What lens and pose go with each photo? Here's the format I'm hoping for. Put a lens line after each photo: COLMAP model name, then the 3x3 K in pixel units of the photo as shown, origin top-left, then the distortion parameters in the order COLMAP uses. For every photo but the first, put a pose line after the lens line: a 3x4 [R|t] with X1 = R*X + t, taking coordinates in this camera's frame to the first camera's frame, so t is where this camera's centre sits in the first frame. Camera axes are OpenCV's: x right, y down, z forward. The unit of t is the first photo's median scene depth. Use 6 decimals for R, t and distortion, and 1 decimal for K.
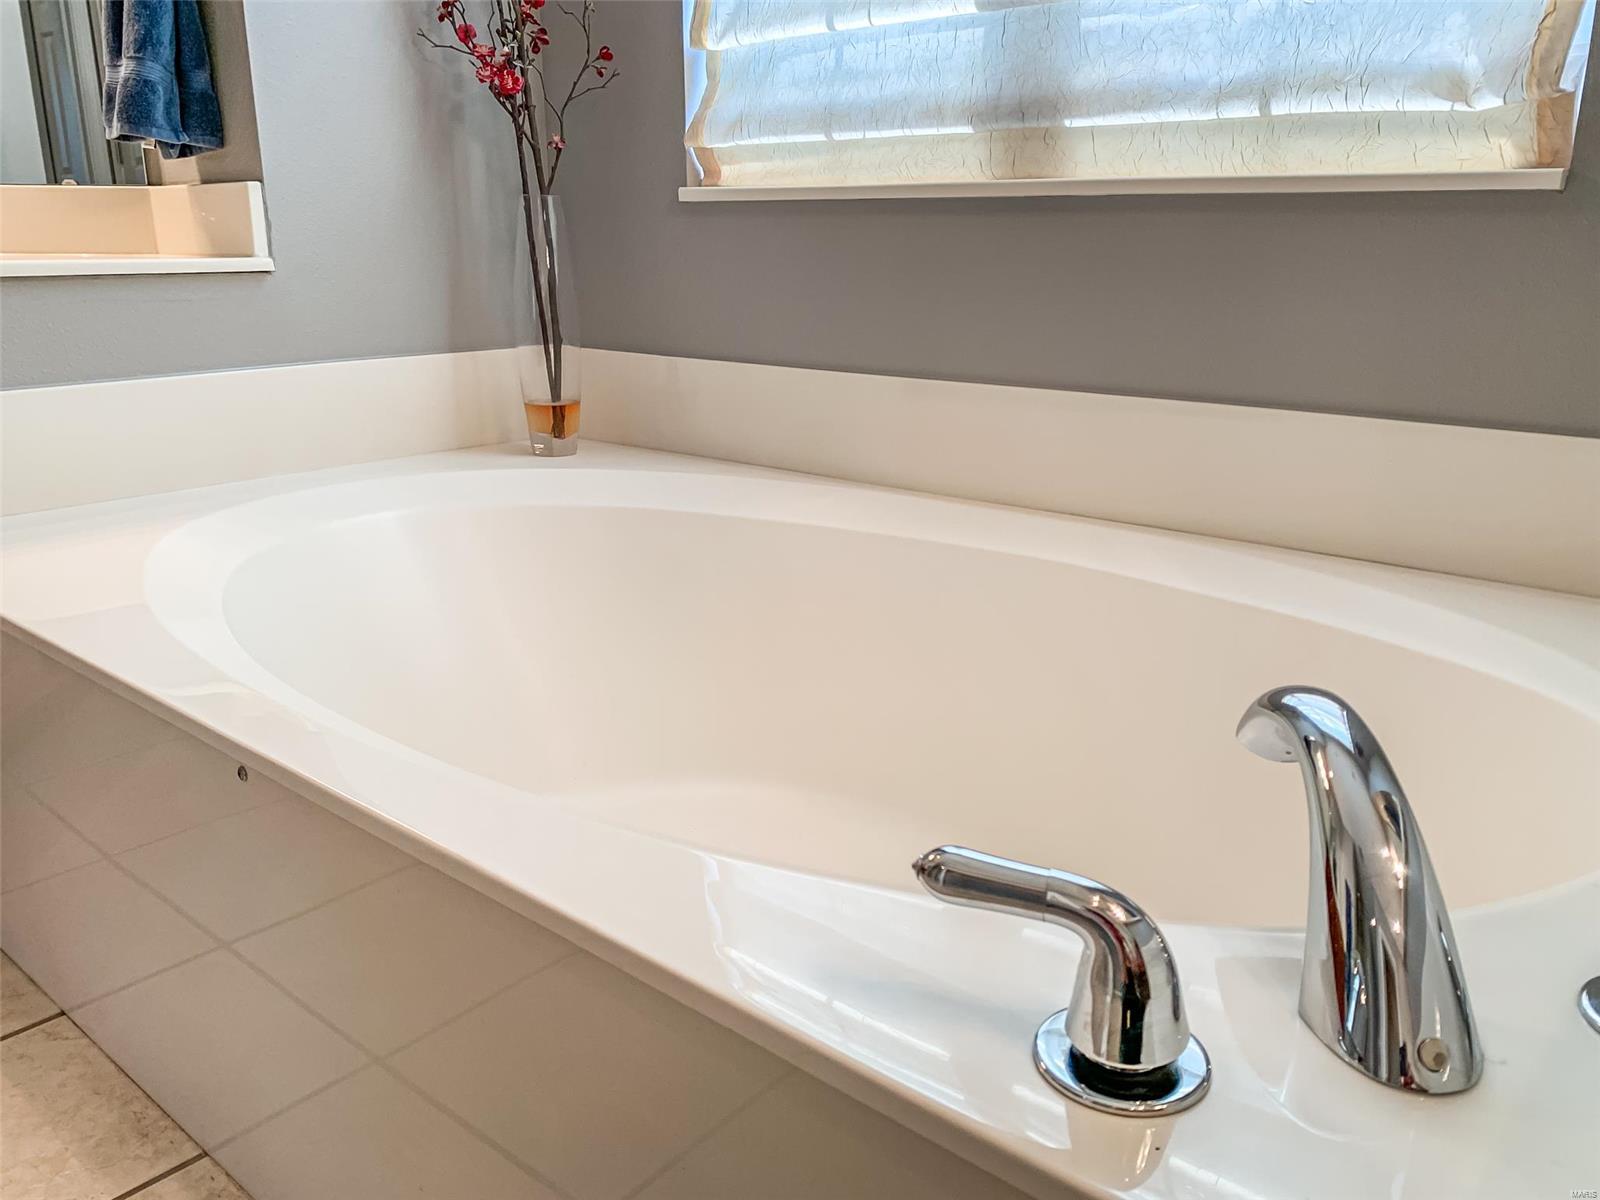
lens RADIAL K [[1269.1, 0, 805.7], [0, 1269.1, 592.7], [0, 0, 1]] dist [0.000919, -0.001009]
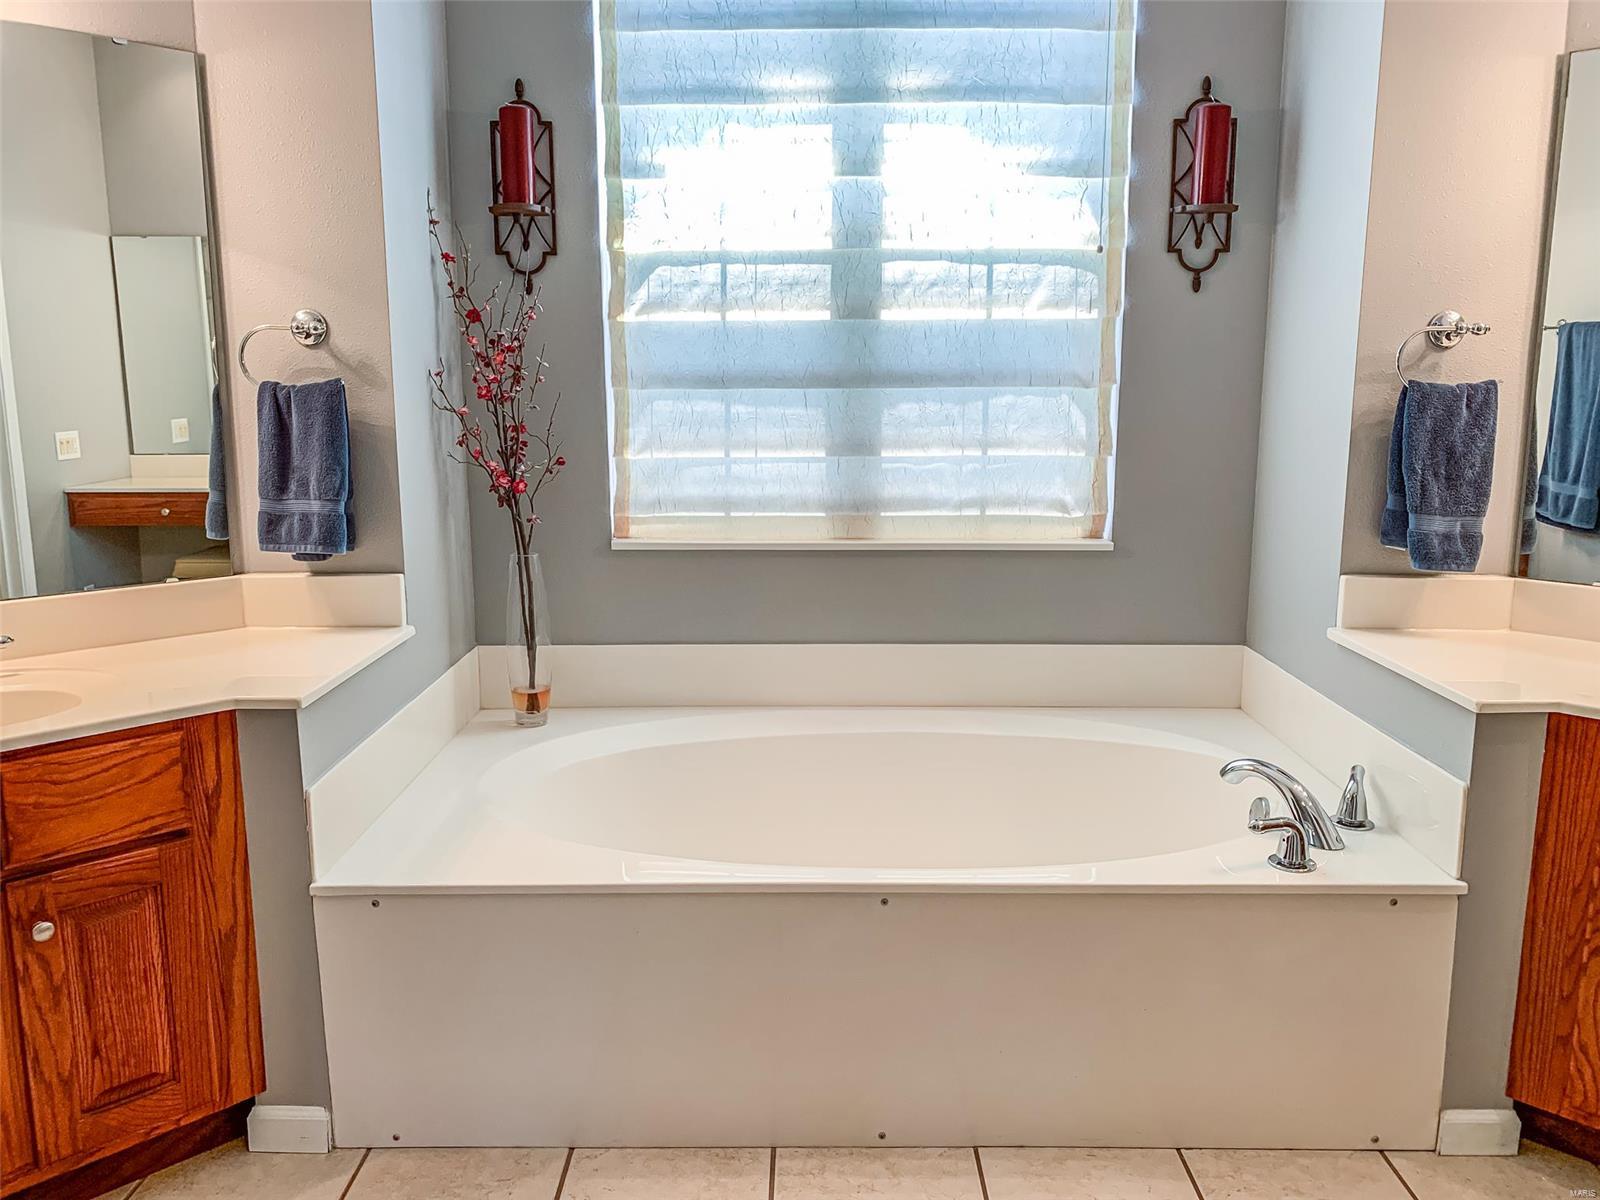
lens RADIAL K [[1219.0, 0, 777.9], [0, 1219.0, 599.7], [0, 0, 1]] dist [0.061556, -0.058506]
pose [[0.771531, -0.121354, 0.624510, -0.998009], [0.179319, 0.983319, -0.030457, -0.185790], [-0.610397, 0.135486, 0.780423, -0.326460]]
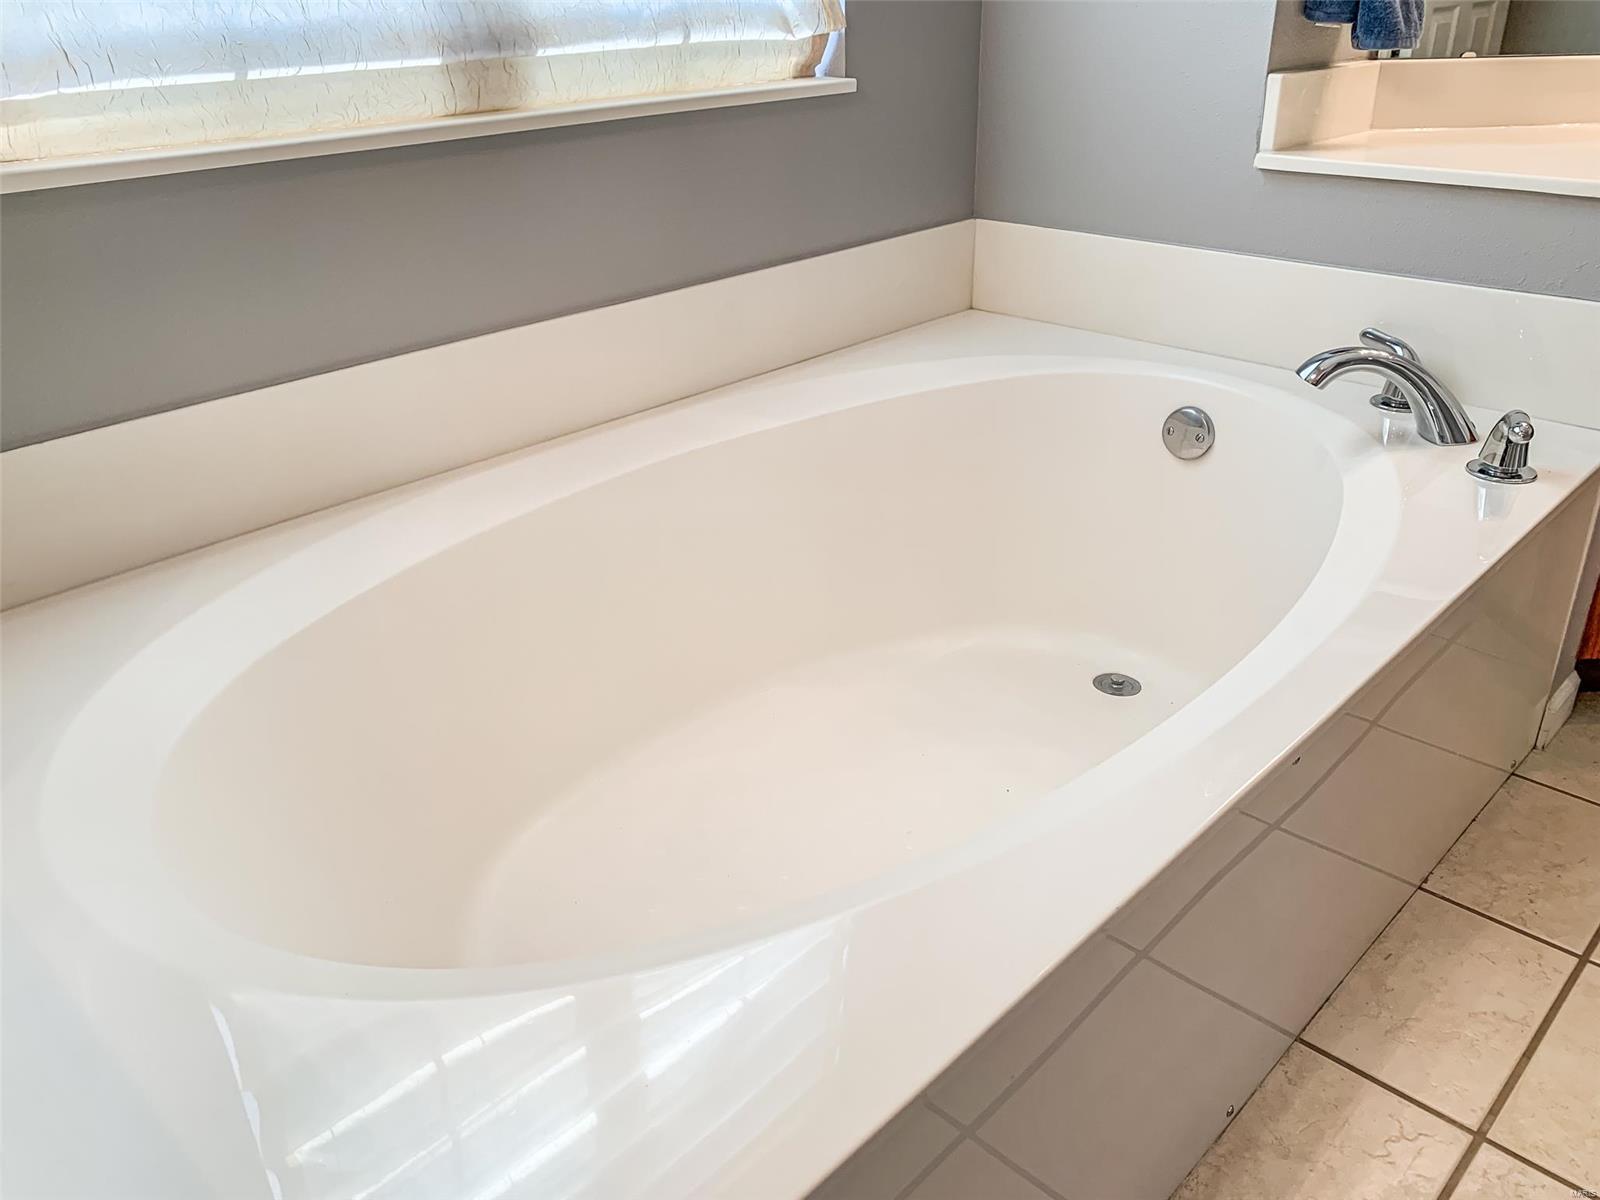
lens RADIAL K [[1272.1, 0, 799.6], [0, 1272.1, 597.7], [0, 0, 1]] dist [0.071849, -0.096214]
pose [[0.065353, -0.453465, 0.888875, -0.777872], [0.291131, 0.860689, 0.417681, -0.322585], [-0.954448, 0.231482, 0.188266, 0.631791]]
